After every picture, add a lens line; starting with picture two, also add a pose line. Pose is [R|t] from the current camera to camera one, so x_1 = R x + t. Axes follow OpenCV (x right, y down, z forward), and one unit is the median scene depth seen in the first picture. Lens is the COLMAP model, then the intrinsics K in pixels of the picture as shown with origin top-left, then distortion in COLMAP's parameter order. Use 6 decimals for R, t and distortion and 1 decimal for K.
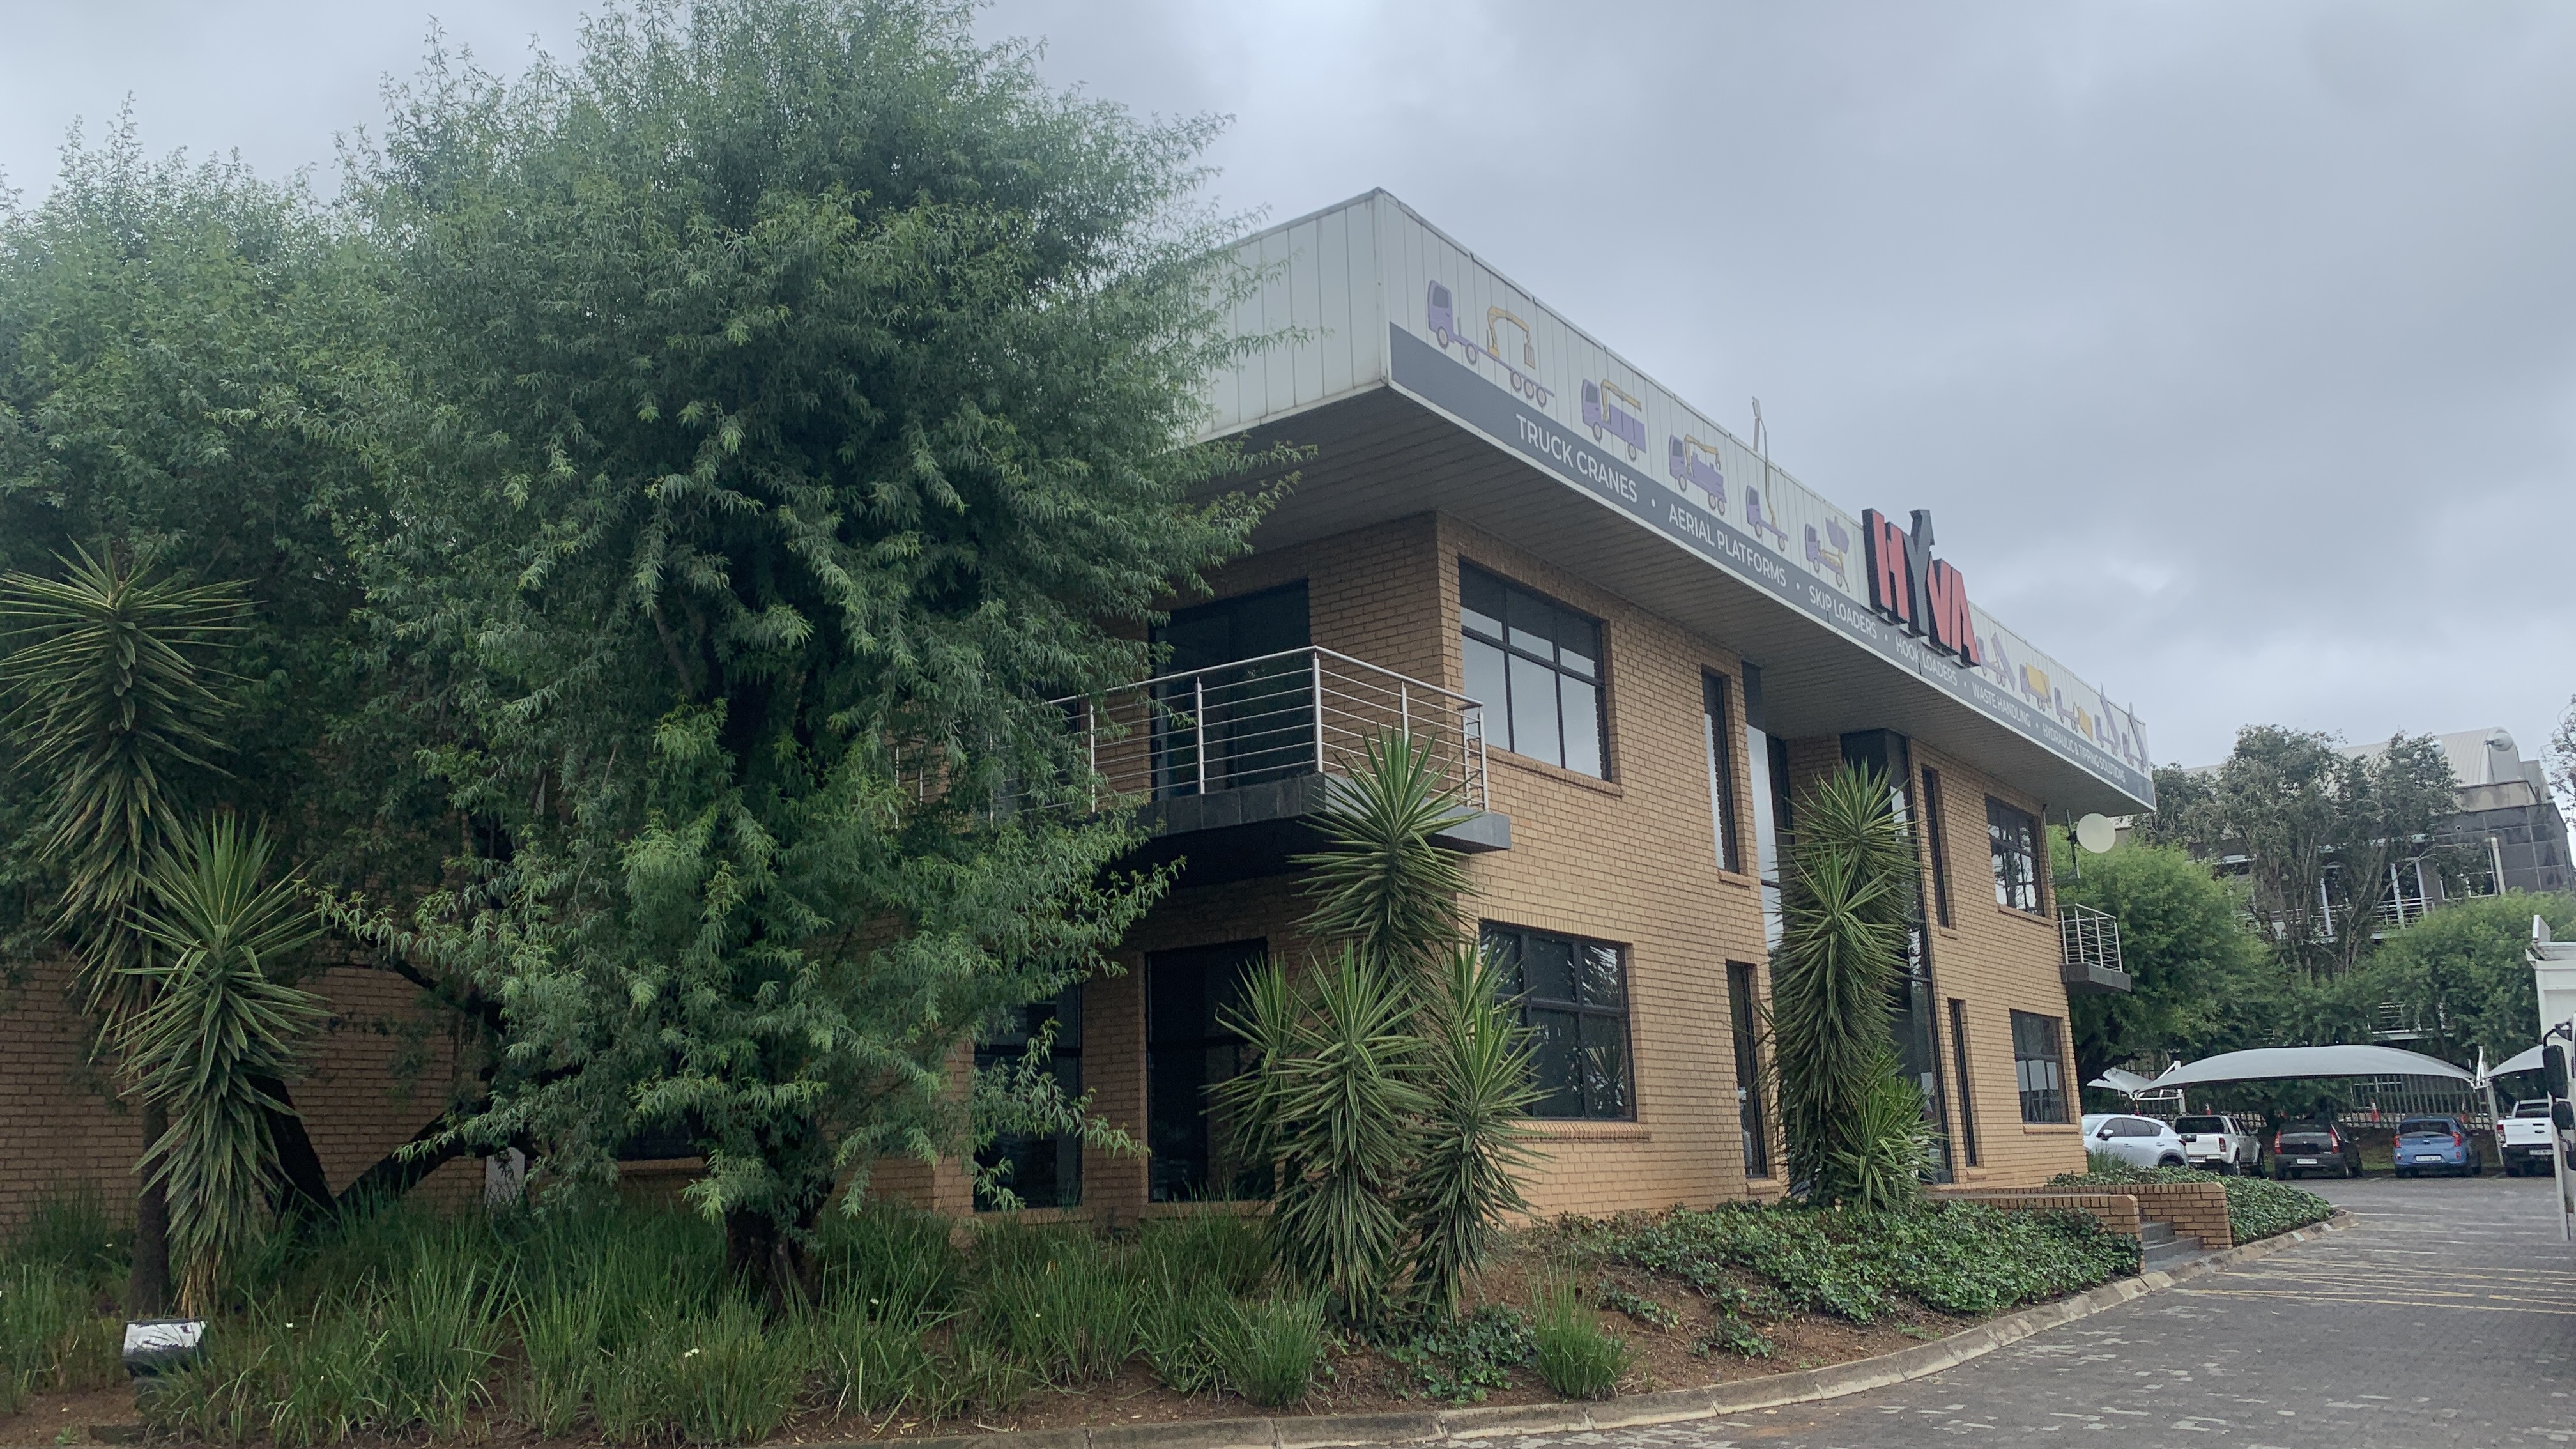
lens RADIAL K [[1936.3, 0, 1295.0], [0, 1936.3, 739.5], [0, 0, 1]] dist [0.031001, -0.025269]
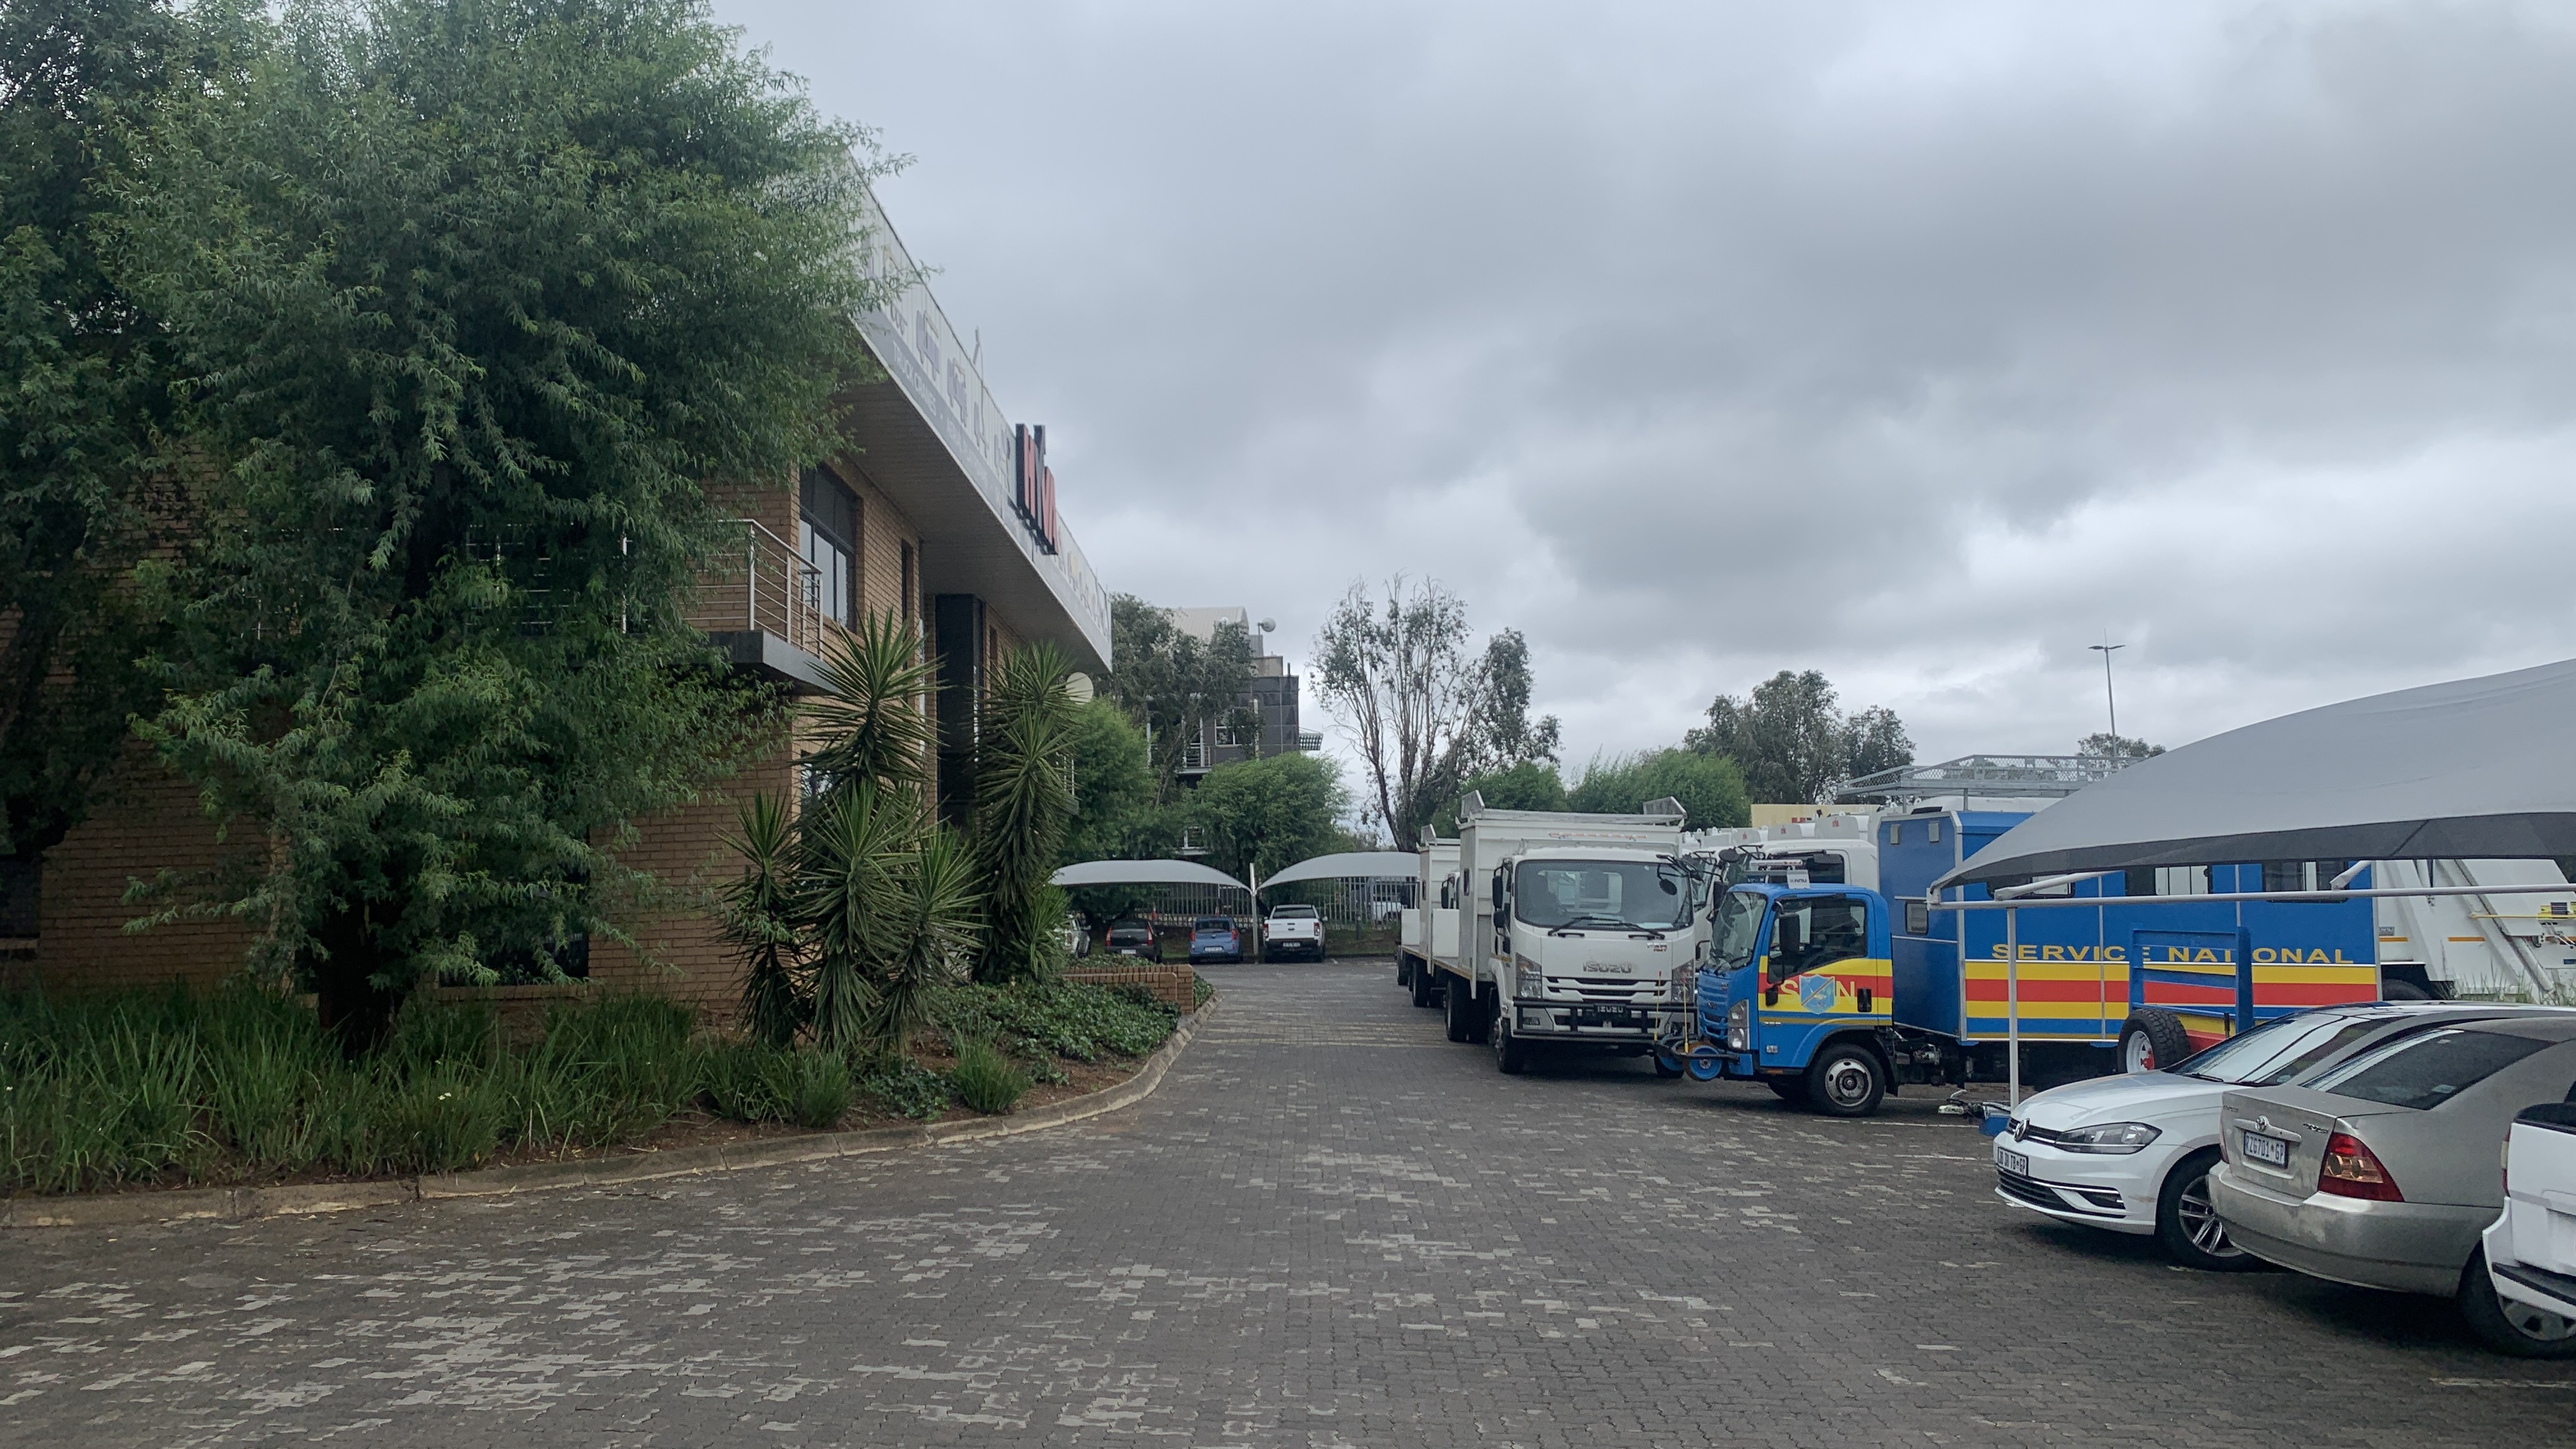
lens RADIAL K [[1936.3, 0, 1295.0], [0, 1936.3, 739.5], [0, 0, 1]] dist [0.031001, -0.025269]
pose [[0.814369, 0.063687, 0.576843, -0.158323], [-0.122123, 0.990510, 0.063052, -0.011633], [-0.567353, -0.121793, 0.814418, -0.066661]]
